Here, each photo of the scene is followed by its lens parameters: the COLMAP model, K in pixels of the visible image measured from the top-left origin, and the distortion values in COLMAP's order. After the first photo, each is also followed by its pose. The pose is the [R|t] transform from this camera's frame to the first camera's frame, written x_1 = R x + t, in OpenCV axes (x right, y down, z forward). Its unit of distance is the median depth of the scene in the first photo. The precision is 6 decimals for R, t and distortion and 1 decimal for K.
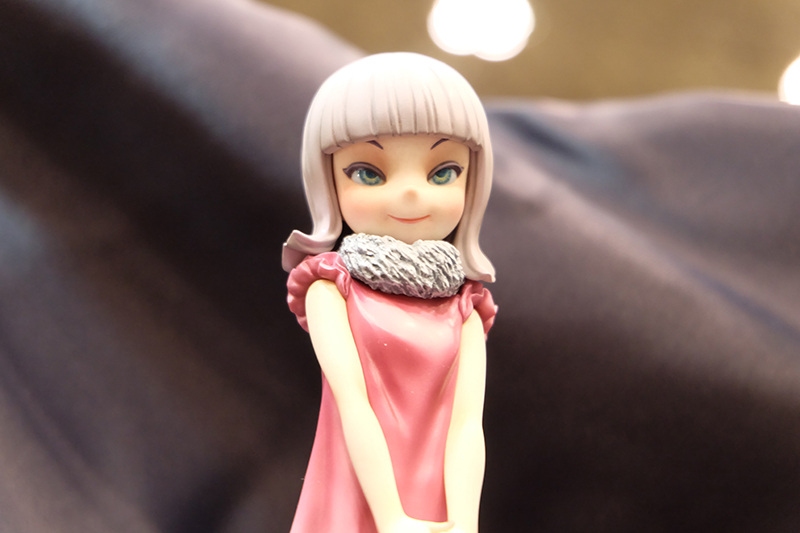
lens RADIAL K [[1760.1, 0, 400.6], [0, 1760.1, 262.0], [0, 0, 1]] dist [-0.026826, 0.000000]
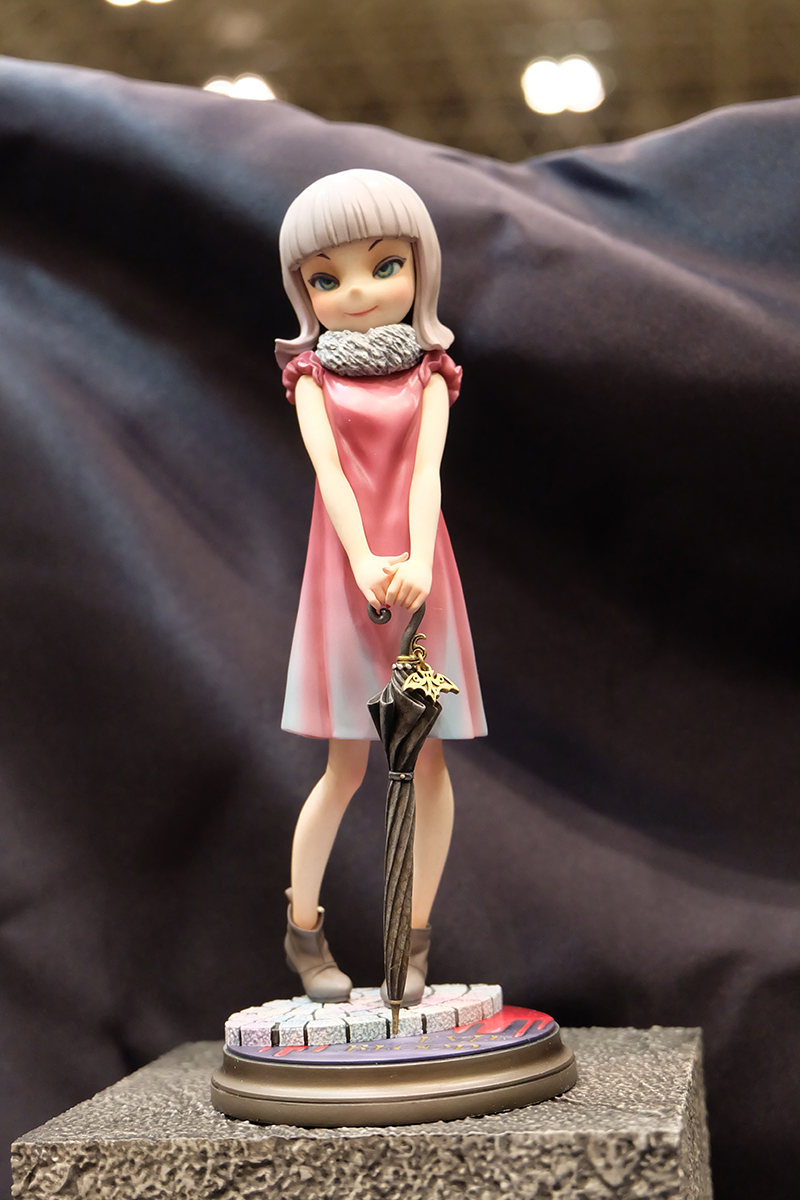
lens RADIAL K [[1855.2, 0, 404.0], [0, 1855.2, 607.1], [0, 0, 1]] dist [-0.032897, 0.000000]
pose [[0.950139, -0.148536, -0.274176, 0.353907], [0.193898, 0.970034, 0.146419, -0.008819], [0.244212, -0.192280, 0.950468, -0.247451]]
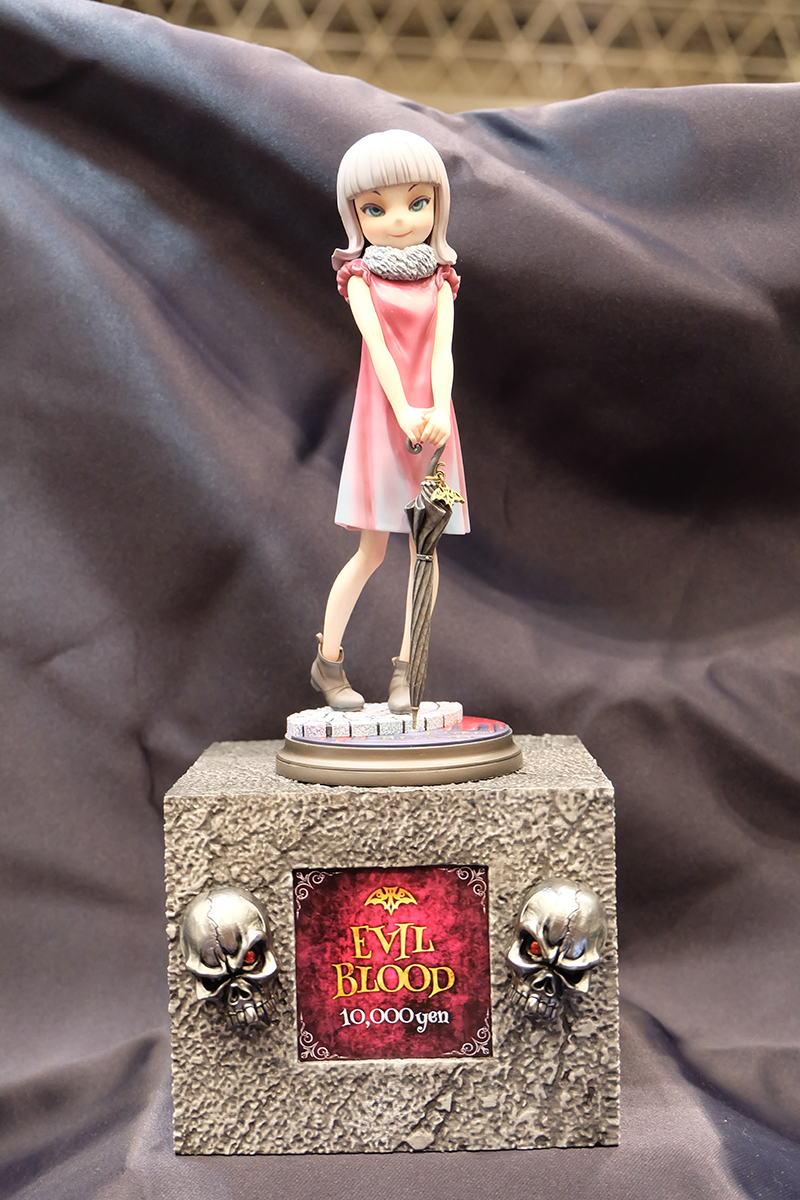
lens RADIAL K [[1612.1, 0, 397.3], [0, 1612.1, 601.0], [0, 0, 1]] dist [-0.037929, 0.000000]
pose [[0.989726, -0.087587, -0.113012, 0.150219], [0.116271, 0.953040, 0.279636, -0.124732], [0.083213, -0.289903, 0.953432, -0.621412]]
